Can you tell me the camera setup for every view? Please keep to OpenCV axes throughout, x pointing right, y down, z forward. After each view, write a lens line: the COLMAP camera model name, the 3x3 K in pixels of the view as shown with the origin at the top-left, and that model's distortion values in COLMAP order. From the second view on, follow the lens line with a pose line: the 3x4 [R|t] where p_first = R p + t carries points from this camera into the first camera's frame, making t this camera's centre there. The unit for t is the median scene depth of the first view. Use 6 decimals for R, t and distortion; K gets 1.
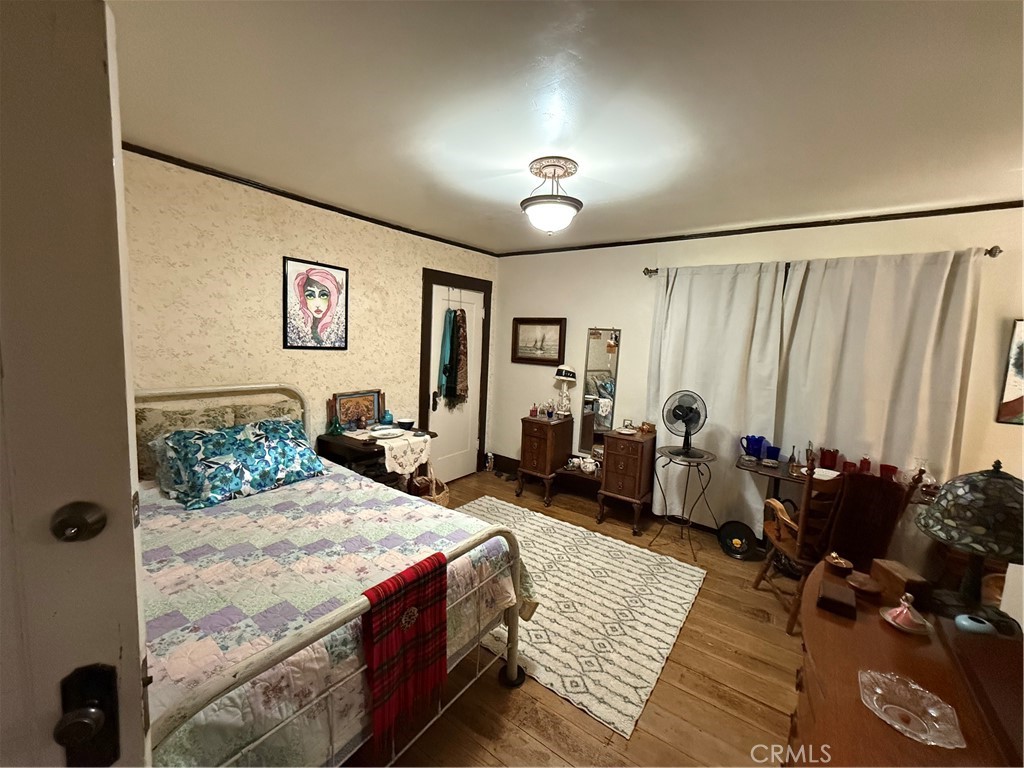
lens RADIAL K [[409.9, 0, 510.9], [0, 409.9, 381.9], [0, 0, 1]] dist [0.003555, 0.001082]
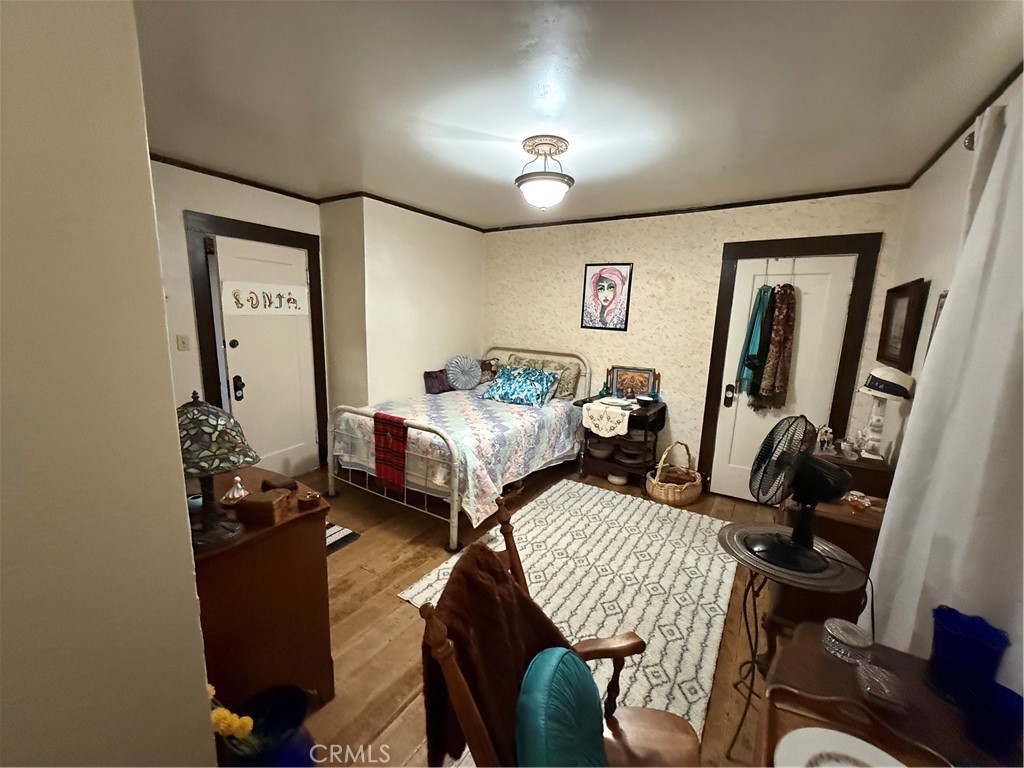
lens RADIAL K [[409.9, 0, 517.3], [0, 409.9, 382.6], [0, 0, 1]] dist [0.003555, 0.001082]
pose [[0.073790, 0.123248, -0.989629, 0.826679], [-0.137092, 0.984167, 0.112345, -0.020827], [0.987806, 0.127381, 0.089518, 0.620448]]
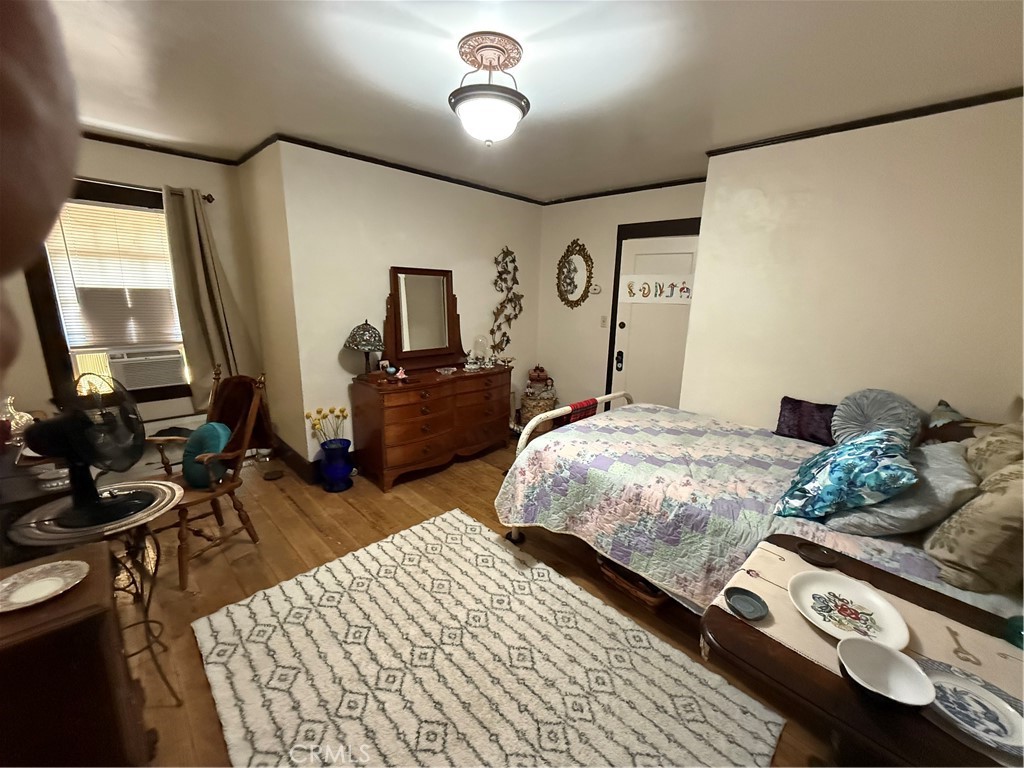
lens RADIAL K [[409.9, 0, 515.1], [0, 409.9, 389.3], [0, 0, 1]] dist [0.003555, 0.001082]
pose [[-0.986633, -0.105240, 0.124415, -0.069918], [-0.056910, 0.937945, 0.342083, -0.132708], [-0.152695, 0.330430, -0.931397, 1.291653]]
